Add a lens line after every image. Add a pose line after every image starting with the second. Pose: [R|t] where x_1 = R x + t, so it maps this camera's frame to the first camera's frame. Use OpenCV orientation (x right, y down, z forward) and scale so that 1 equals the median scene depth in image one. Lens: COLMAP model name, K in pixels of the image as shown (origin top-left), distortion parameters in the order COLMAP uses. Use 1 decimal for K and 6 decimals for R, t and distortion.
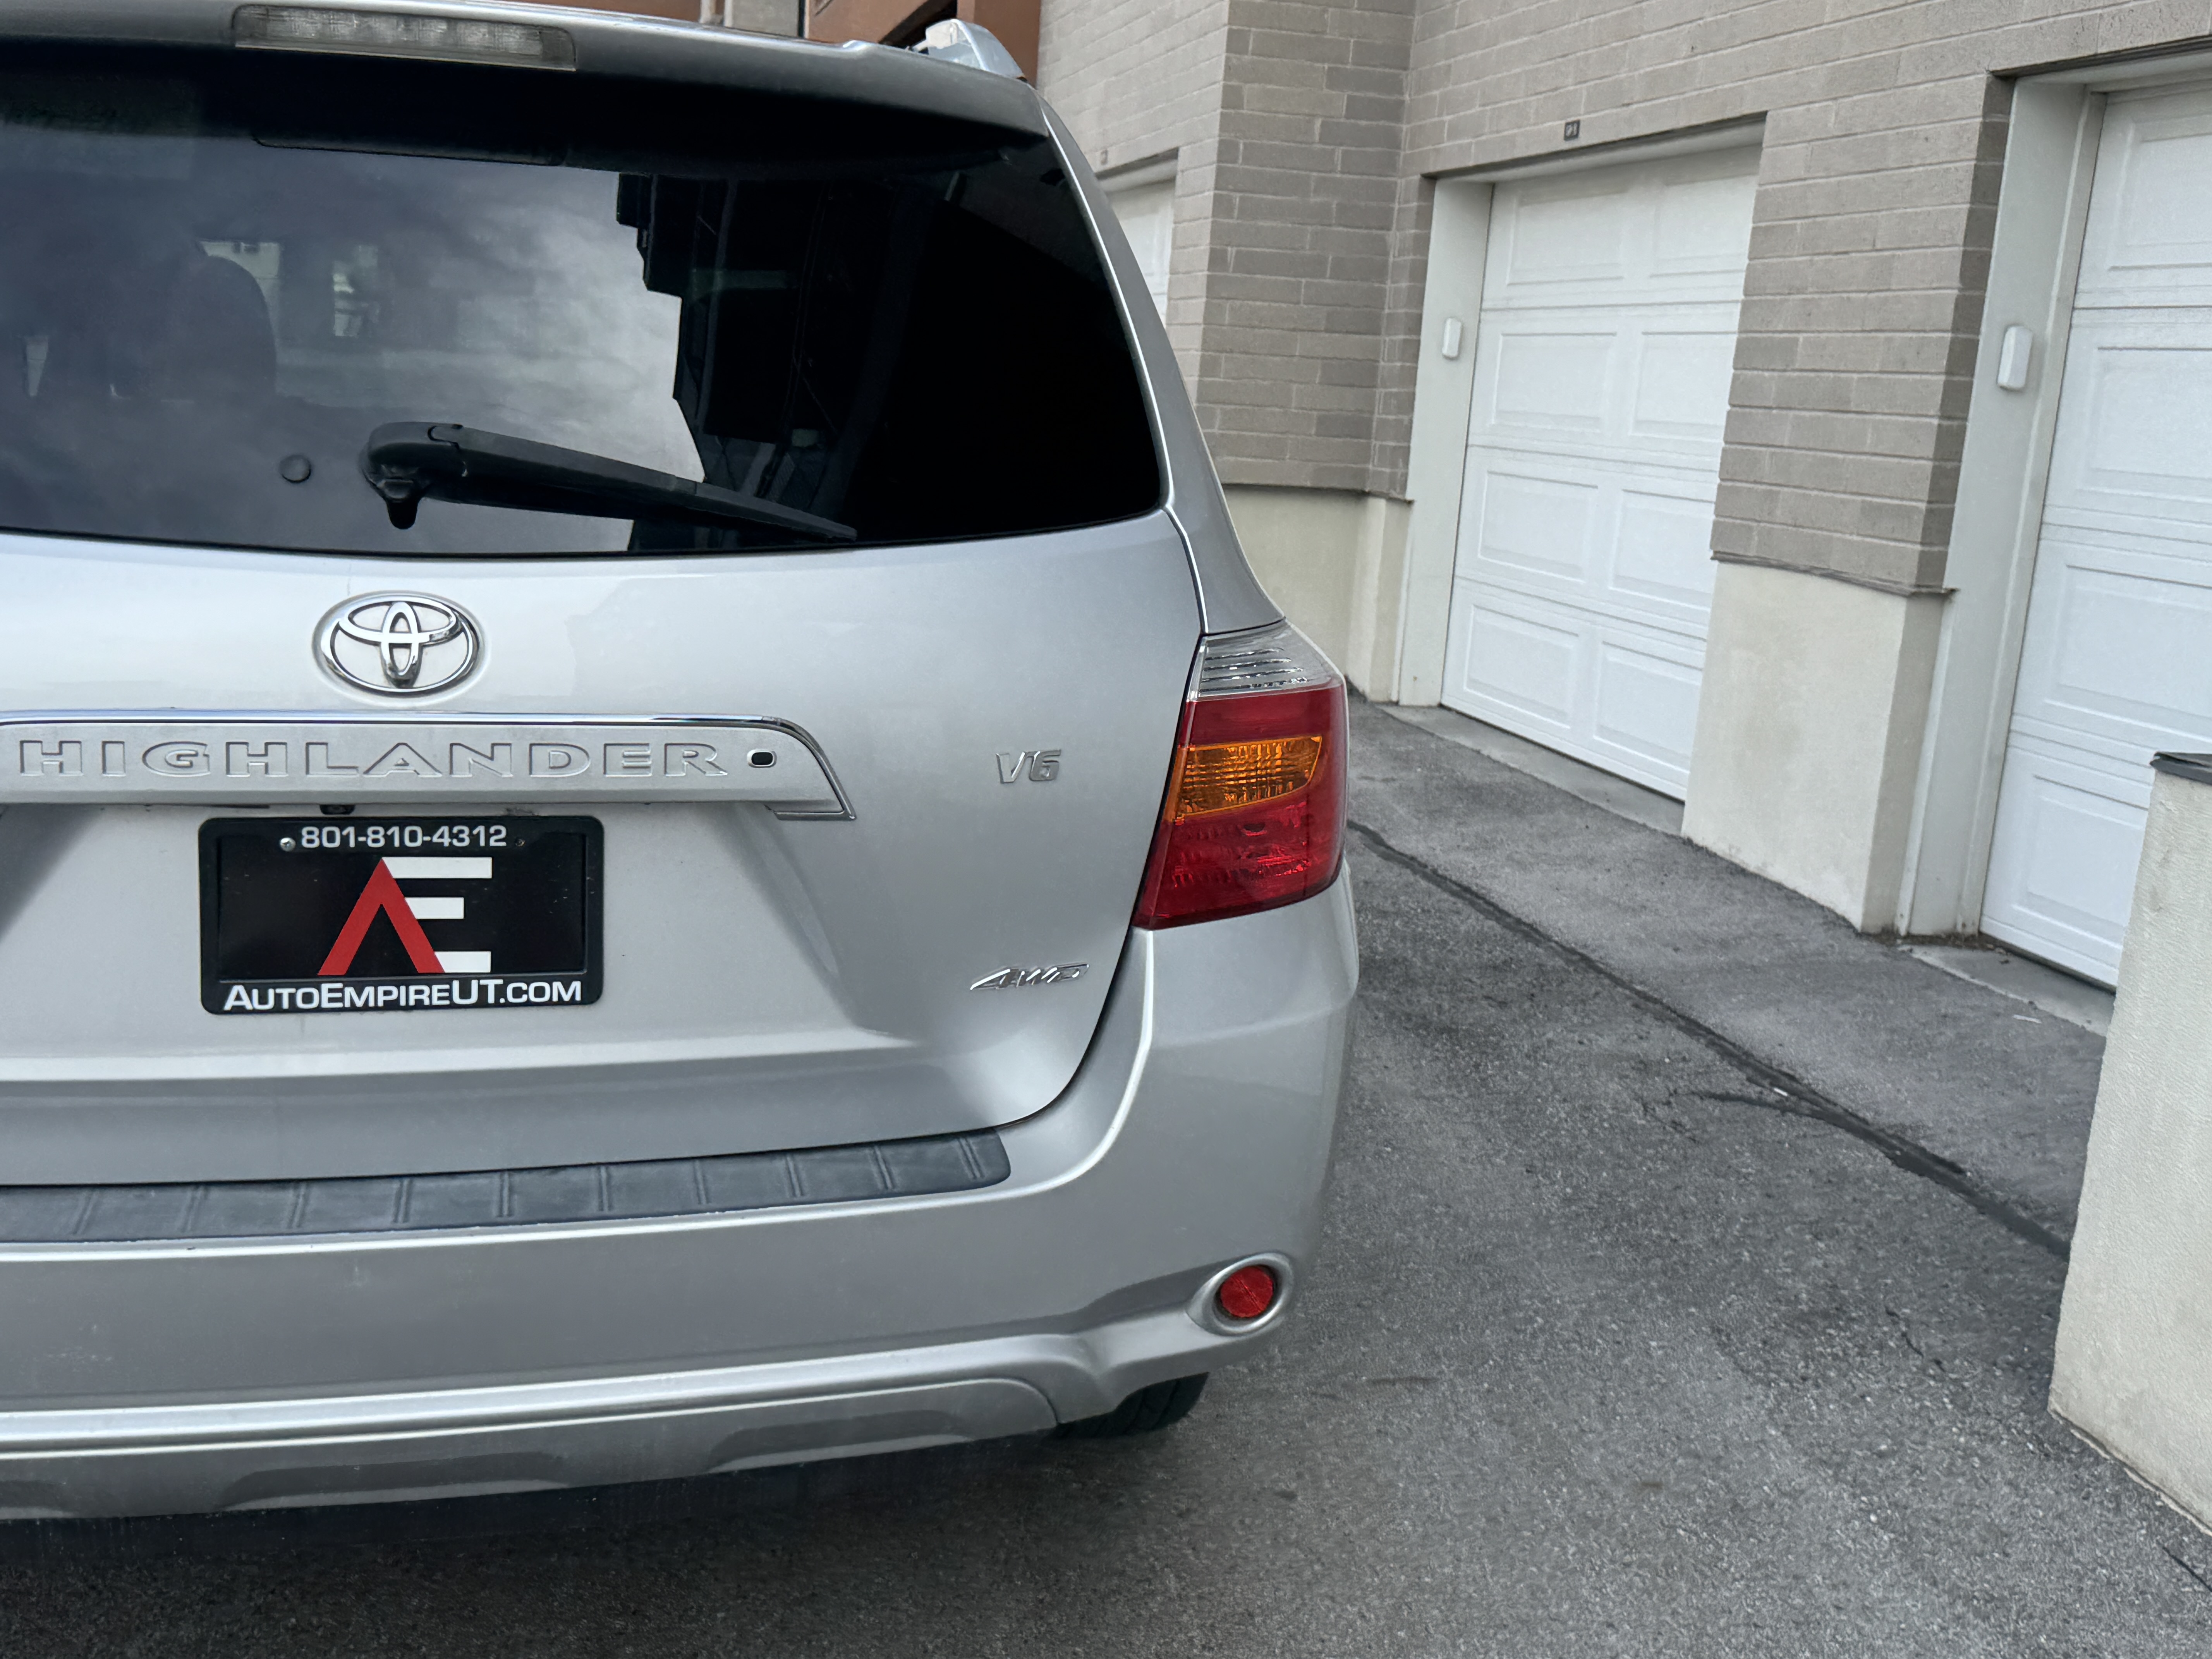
lens RADIAL K [[2370.7, 0, 1114.0], [0, 2370.7, 847.2], [0, 0, 1]] dist [0.200101, -0.419207]
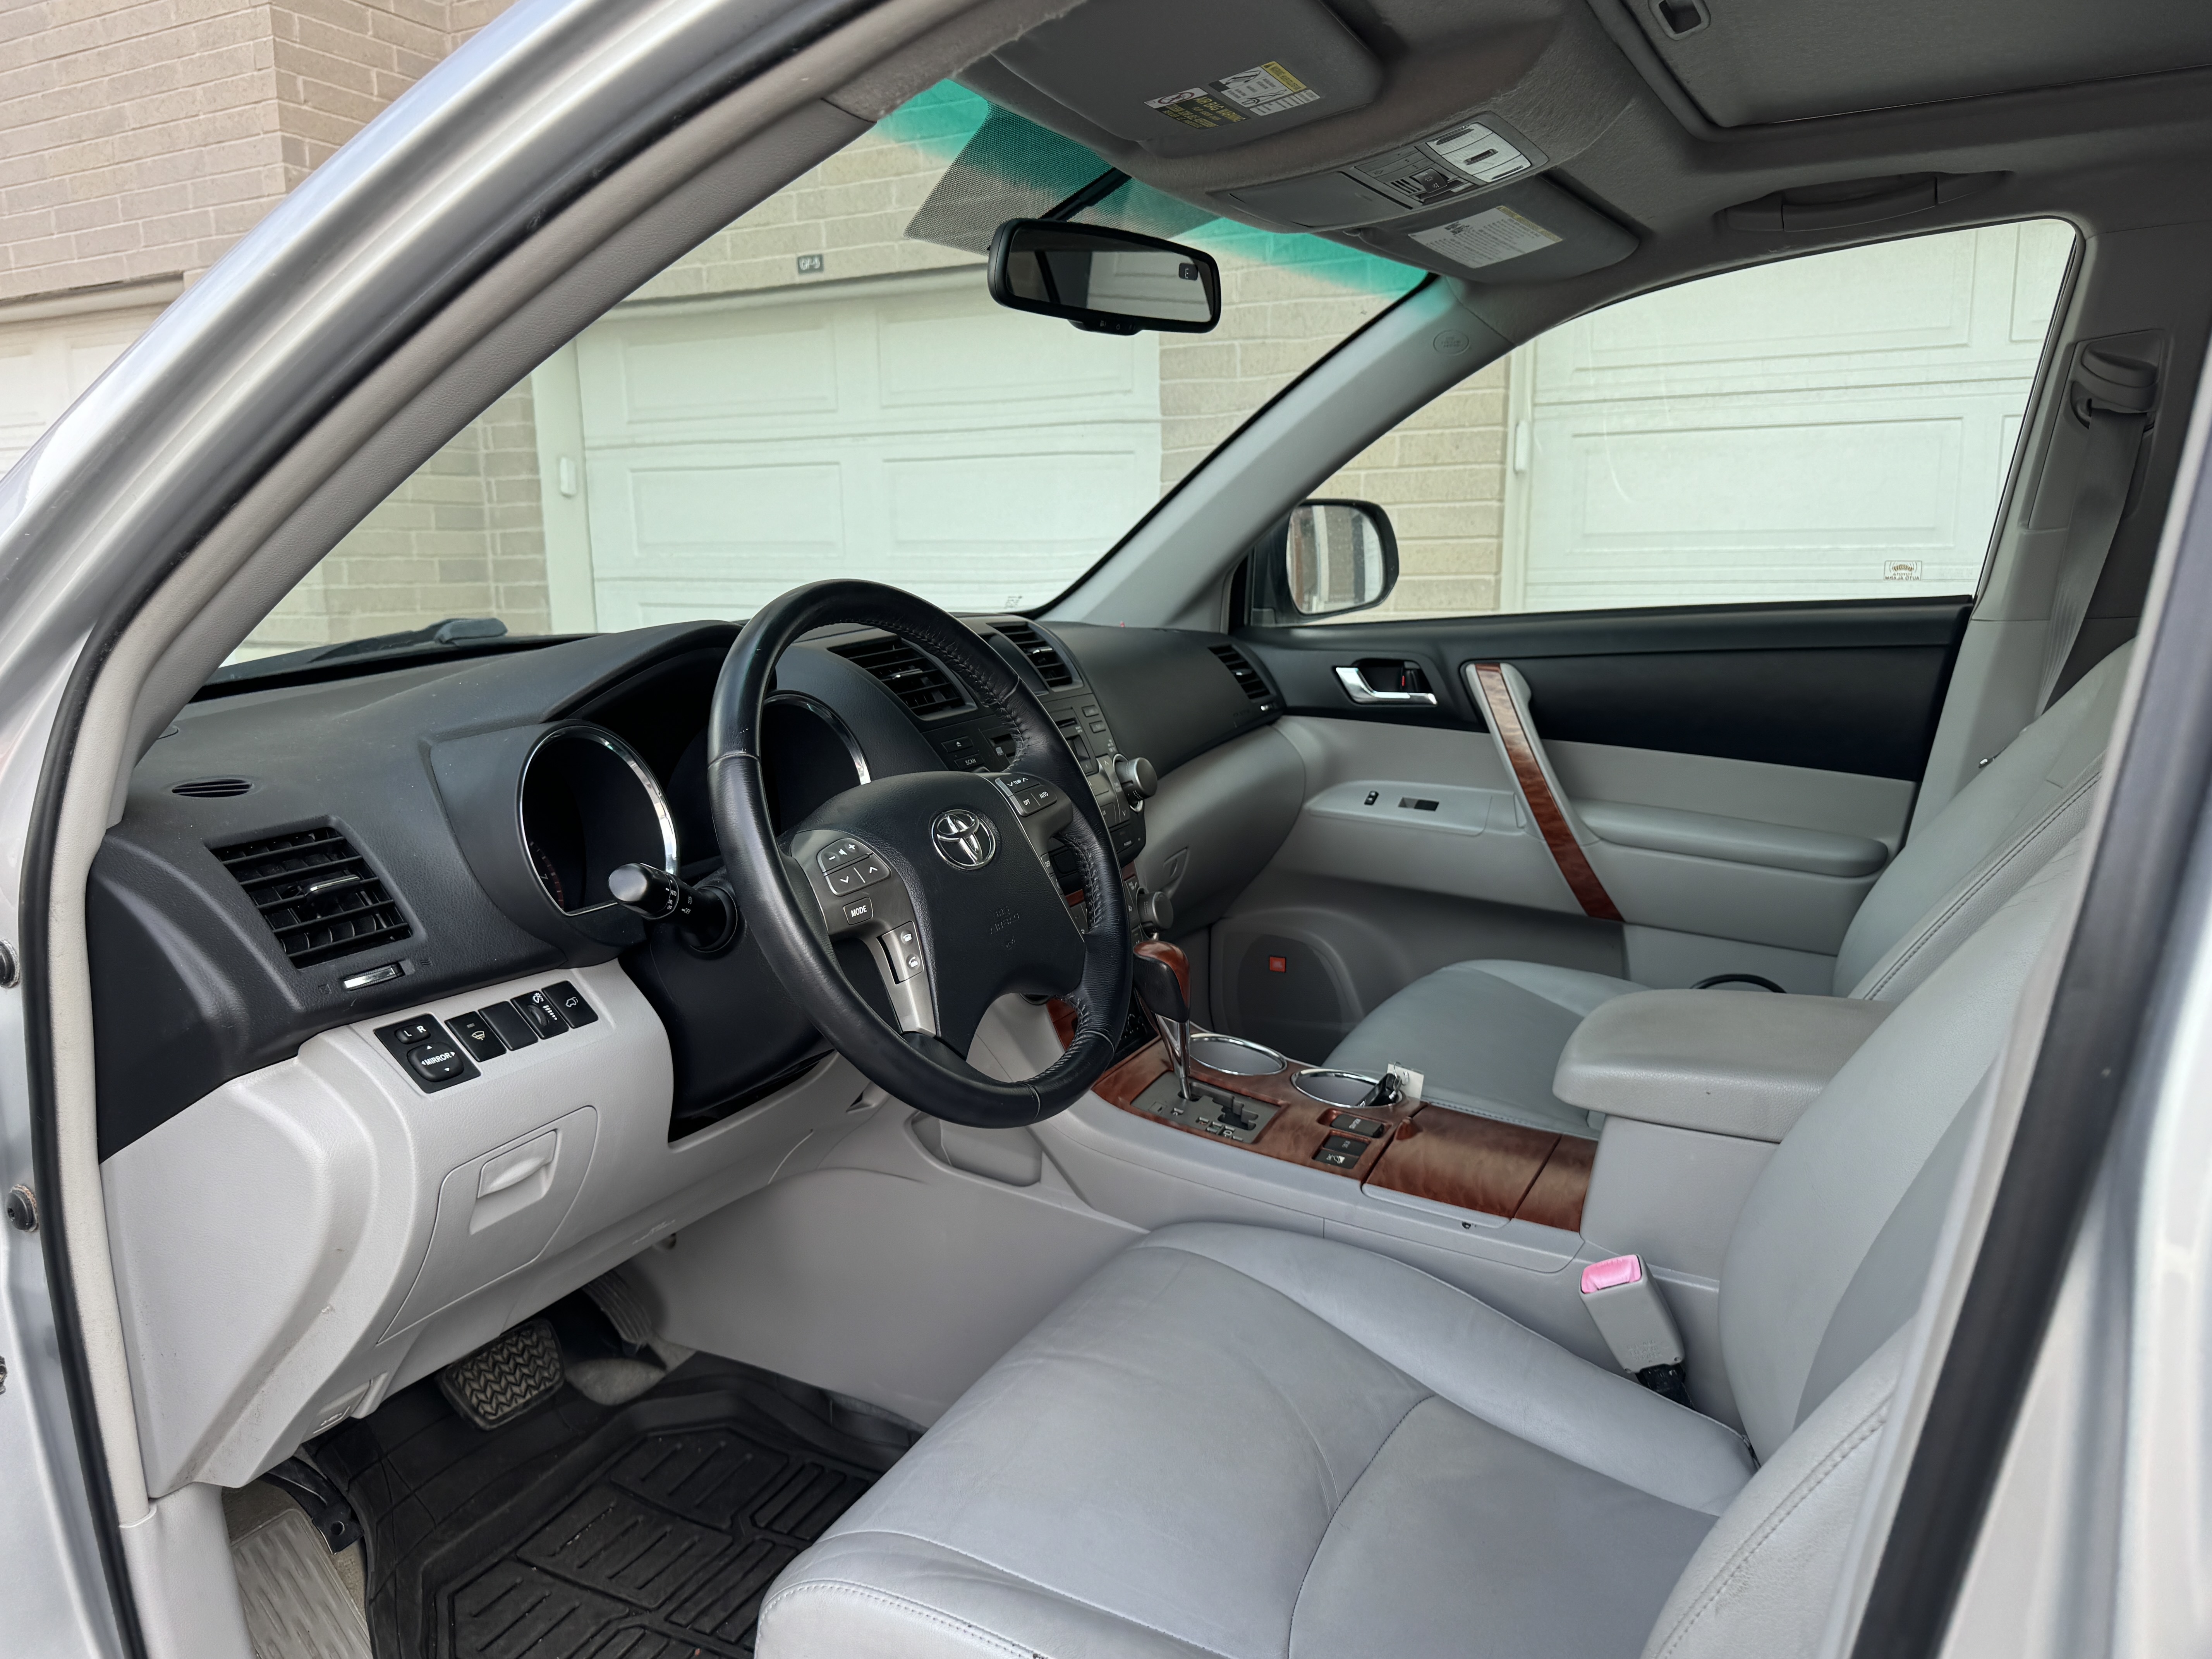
lens RADIAL K [[1611.9, 0, 1097.1], [0, 1611.9, 849.8], [0, 0, 1]] dist [0.056281, -0.072621]
pose [[0.647937, -0.203029, 0.734137, -0.825913], [0.199514, 0.975408, 0.093666, -0.267693], [-0.735100, 0.085781, 0.672510, 1.330739]]
